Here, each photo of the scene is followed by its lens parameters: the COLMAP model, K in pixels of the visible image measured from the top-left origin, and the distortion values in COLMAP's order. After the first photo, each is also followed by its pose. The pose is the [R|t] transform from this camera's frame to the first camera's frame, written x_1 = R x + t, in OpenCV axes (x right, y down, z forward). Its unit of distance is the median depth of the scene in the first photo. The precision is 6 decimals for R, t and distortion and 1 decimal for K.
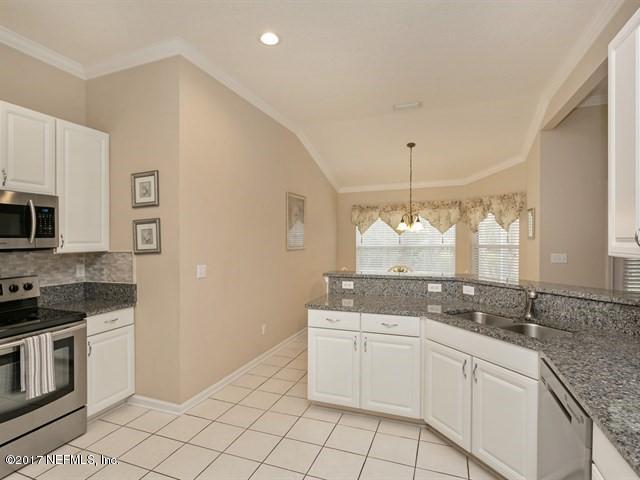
lens RADIAL K [[343.3, 0, 319.9], [0, 343.3, 242.8], [0, 0, 1]] dist [0.005454, 0.002350]
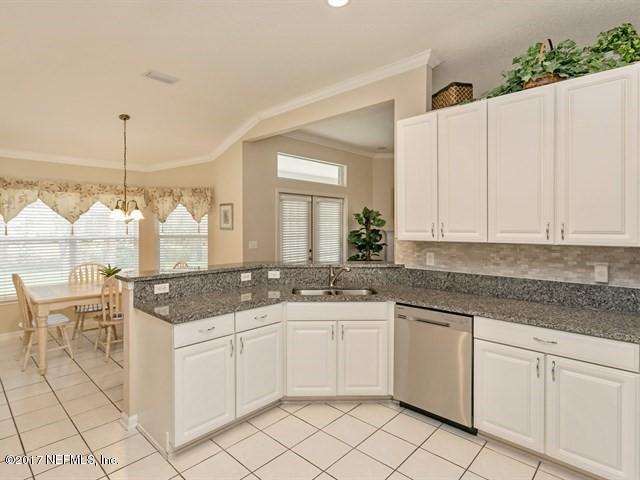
lens RADIAL K [[343.3, 0, 319.3], [0, 343.3, 234.0], [0, 0, 1]] dist [0.005454, 0.002350]
pose [[0.391168, -0.011597, 0.920246, -0.317353], [0.006180, 0.999931, 0.009974, -0.004977], [-0.920299, 0.001786, 0.391213, 0.228298]]
